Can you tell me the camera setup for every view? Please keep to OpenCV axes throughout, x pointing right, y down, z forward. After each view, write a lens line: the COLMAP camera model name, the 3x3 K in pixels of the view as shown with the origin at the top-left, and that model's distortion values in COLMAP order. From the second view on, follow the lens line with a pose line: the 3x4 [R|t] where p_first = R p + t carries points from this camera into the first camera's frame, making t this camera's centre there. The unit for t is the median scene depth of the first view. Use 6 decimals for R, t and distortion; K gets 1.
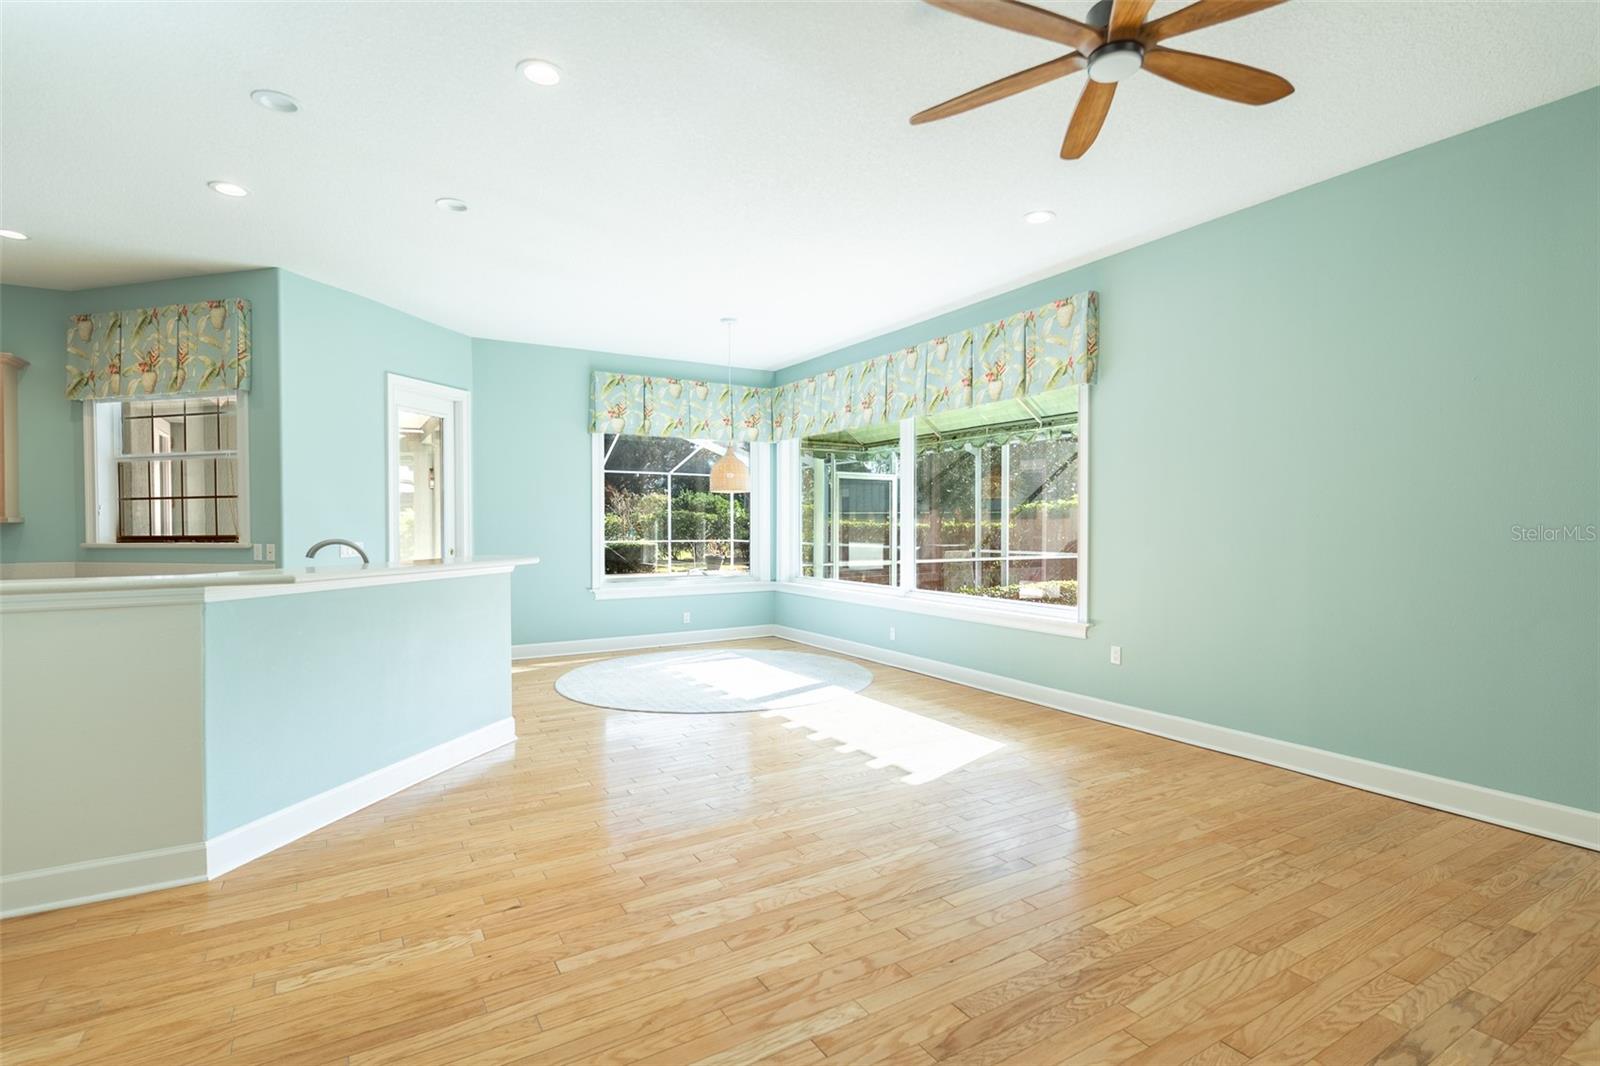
lens RADIAL K [[767.0, 0, 796.7], [0, 767.0, 537.8], [0, 0, 1]] dist [-0.002494, 0.000198]
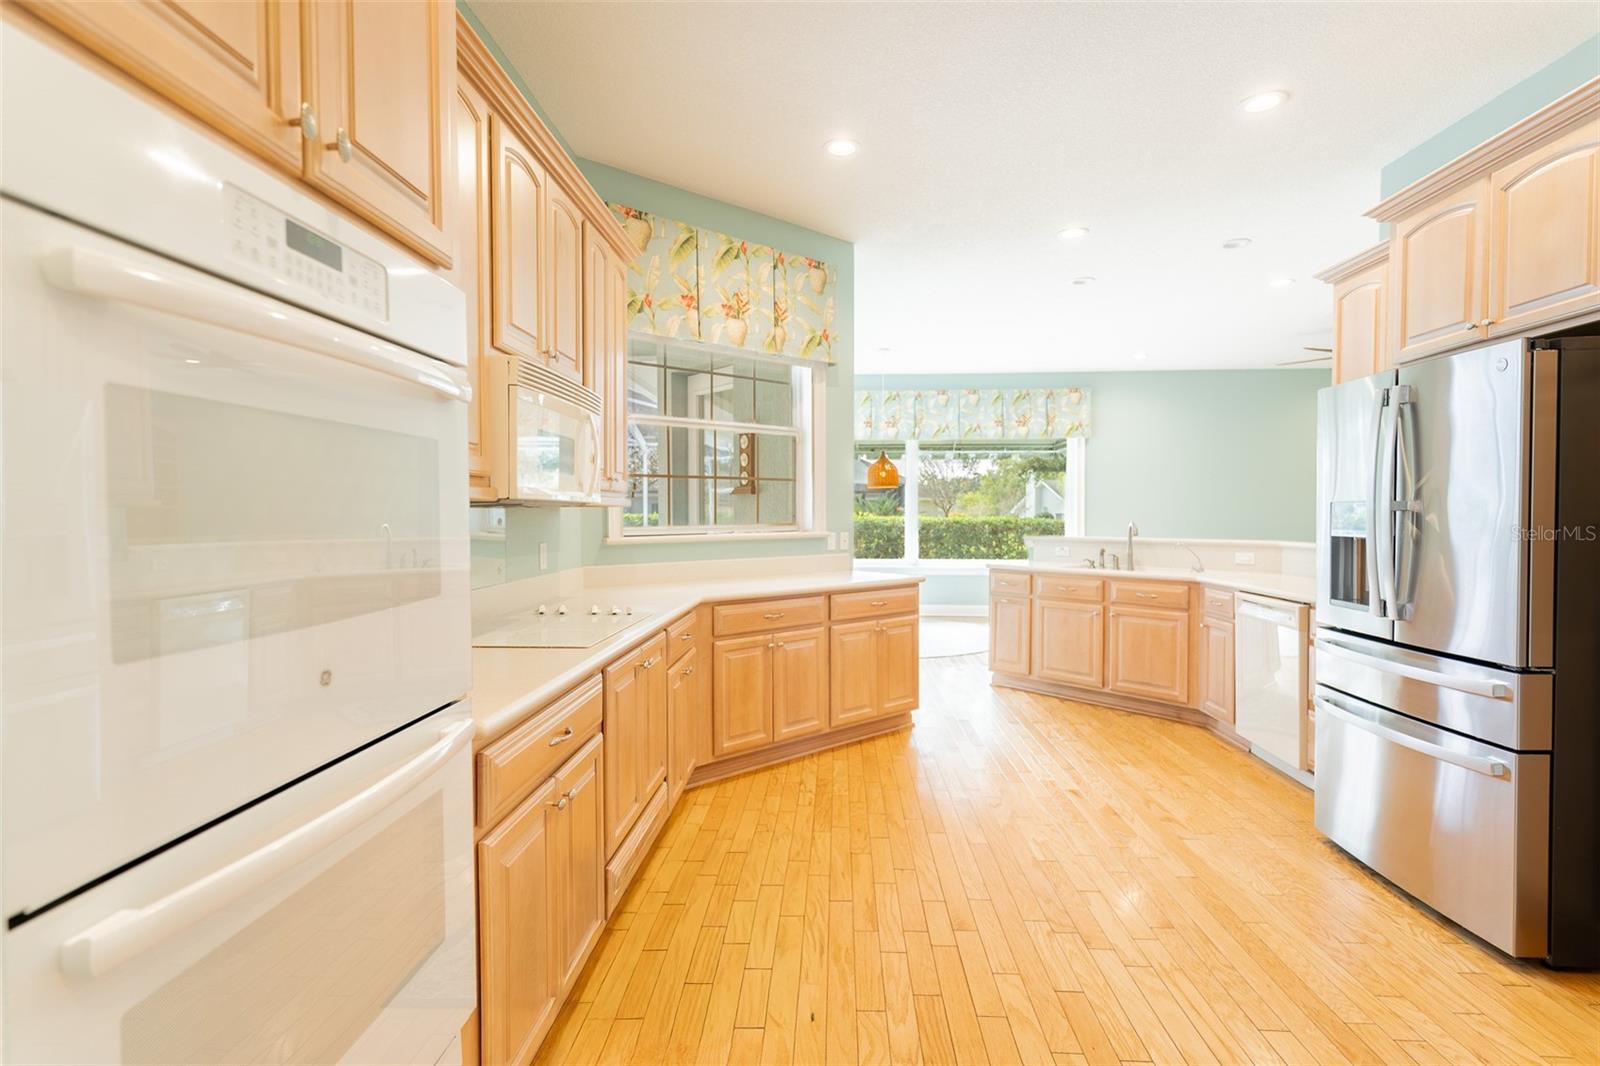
lens RADIAL K [[767.0, 0, 793.5], [0, 767.0, 536.3], [0, 0, 1]] dist [-0.002494, 0.000198]
pose [[0.558623, -0.025053, 0.829043, -1.464071], [0.014084, 0.999686, 0.020720, -0.006839], [-0.829302, 0.000102, 0.558800, 0.502017]]
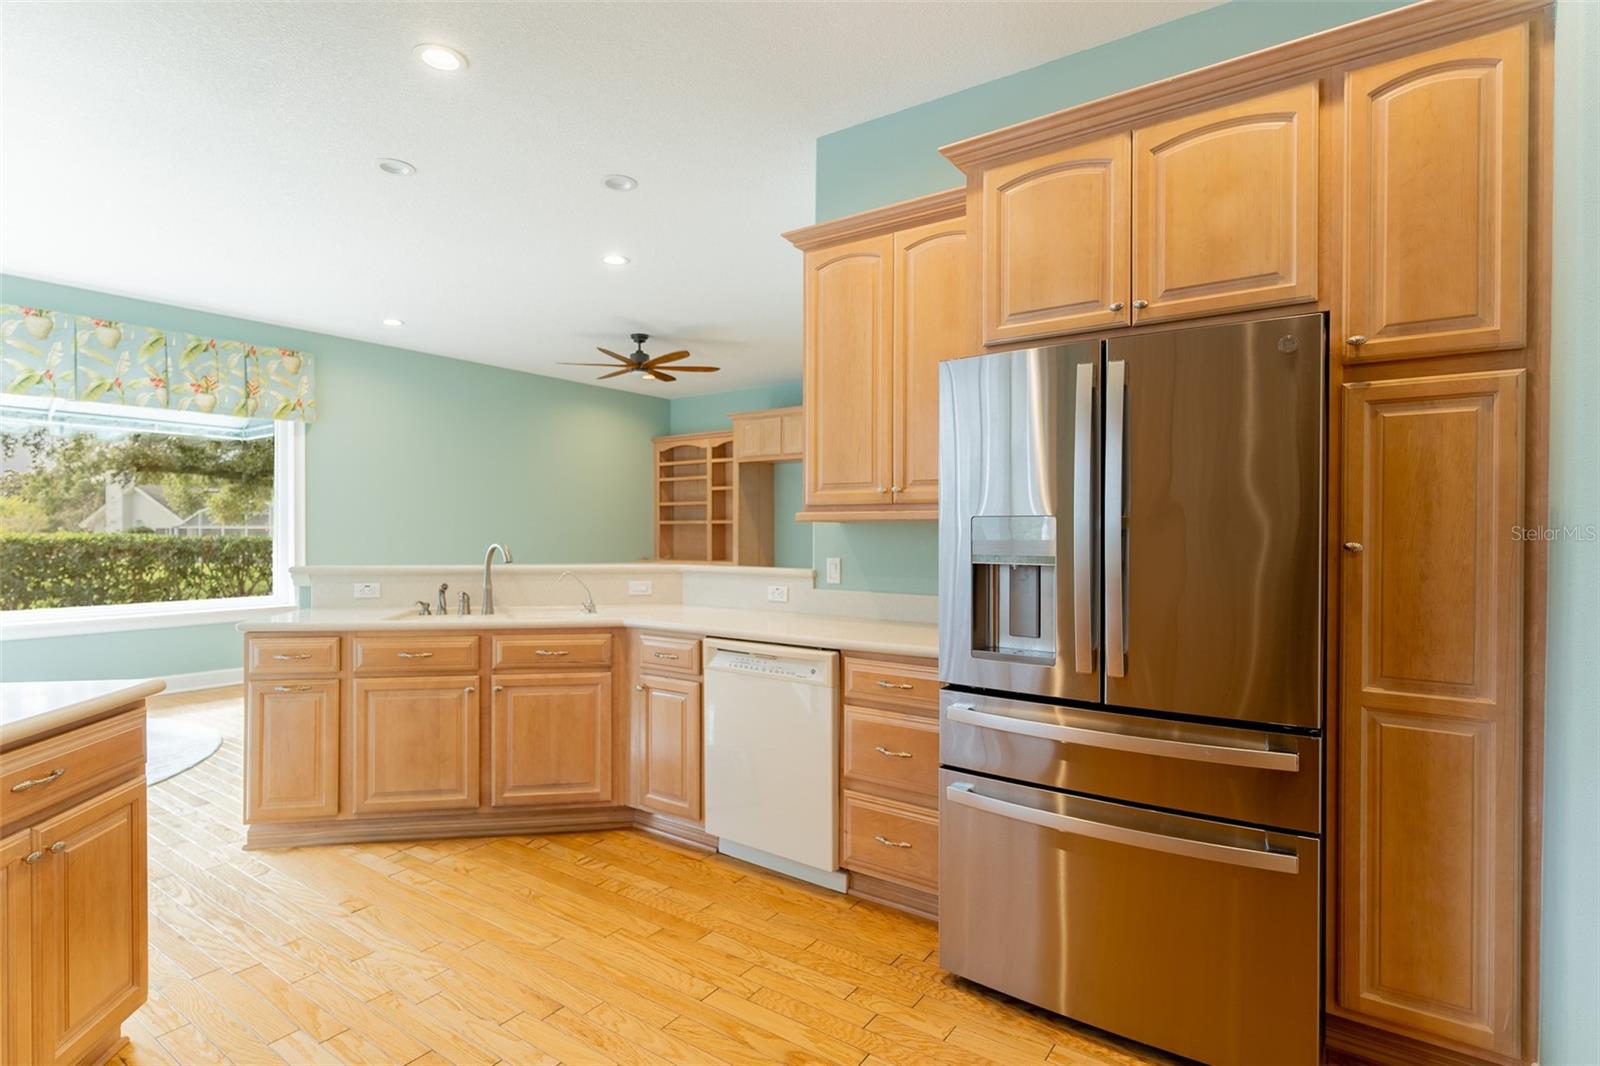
lens RADIAL K [[798.5, 0, 803.9], [0, 798.5, 533.8], [0, 0, 1]] dist [-0.001220, 0.000099]
pose [[-0.411376, -0.005818, 0.911447, -1.155502], [0.011352, 0.999869, 0.011506, -0.010953], [-0.911395, 0.015080, -0.411256, 0.724654]]
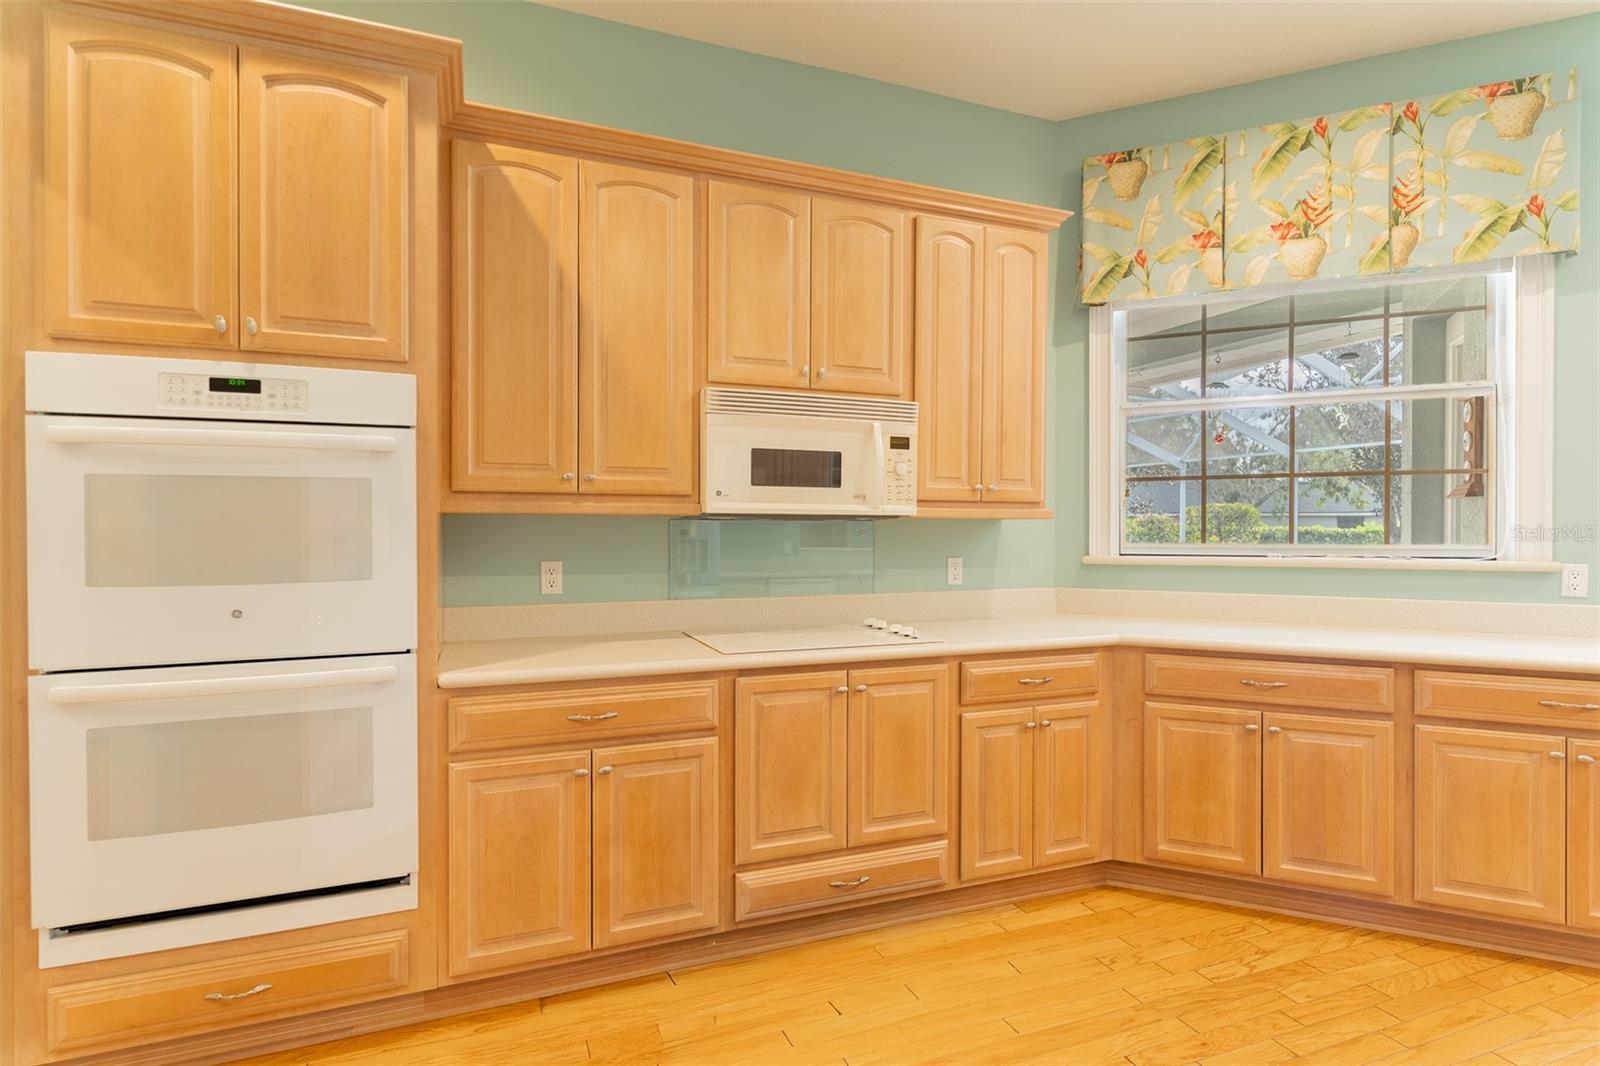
lens RADIAL K [[798.5, 0, 799.7], [0, 798.5, 535.7], [0, 0, 1]] dist [-0.001220, 0.000099]
pose [[0.987237, 0.004639, -0.159193, -1.092250], [-0.004952, 0.999987, -0.001572, -0.006495], [0.159184, 0.002340, 0.987246, 0.391204]]
